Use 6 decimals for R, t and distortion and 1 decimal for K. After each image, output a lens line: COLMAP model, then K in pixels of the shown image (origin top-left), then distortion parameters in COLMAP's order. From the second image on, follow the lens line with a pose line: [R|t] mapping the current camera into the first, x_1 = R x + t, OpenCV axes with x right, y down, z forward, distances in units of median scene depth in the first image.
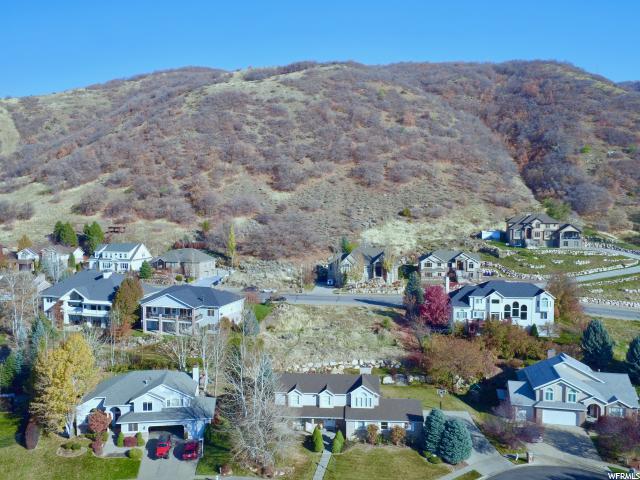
lens RADIAL K [[562.6, 0, 320.0], [0, 562.6, 240.0], [0, 0, 1]] dist [0.007273, 0.004703]
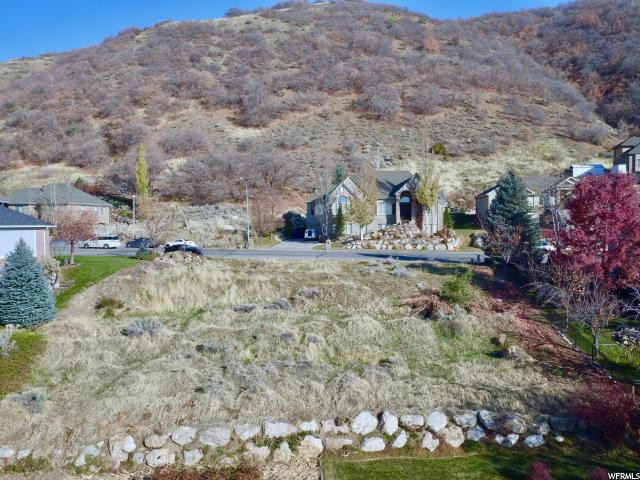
lens RADIAL K [[562.6, 0, 320.0], [0, 562.6, 240.0], [0, 0, 1]] dist [0.007273, 0.004703]
pose [[0.999985, -0.004209, -0.003638, 0.020504], [0.004117, 0.999678, -0.025024, 0.067002], [0.003742, 0.025009, 0.999680, 0.353394]]
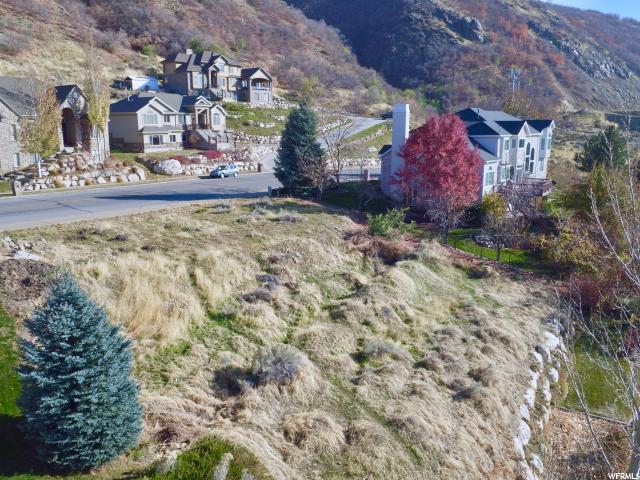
lens RADIAL K [[562.6, 0, 320.0], [0, 562.6, 240.0], [0, 0, 1]] dist [0.007273, 0.004703]
pose [[0.542791, -0.182034, 0.819904, -0.102031], [0.052231, 0.981656, 0.183368, 0.046649], [-0.838242, -0.056706, 0.542341, 0.441793]]
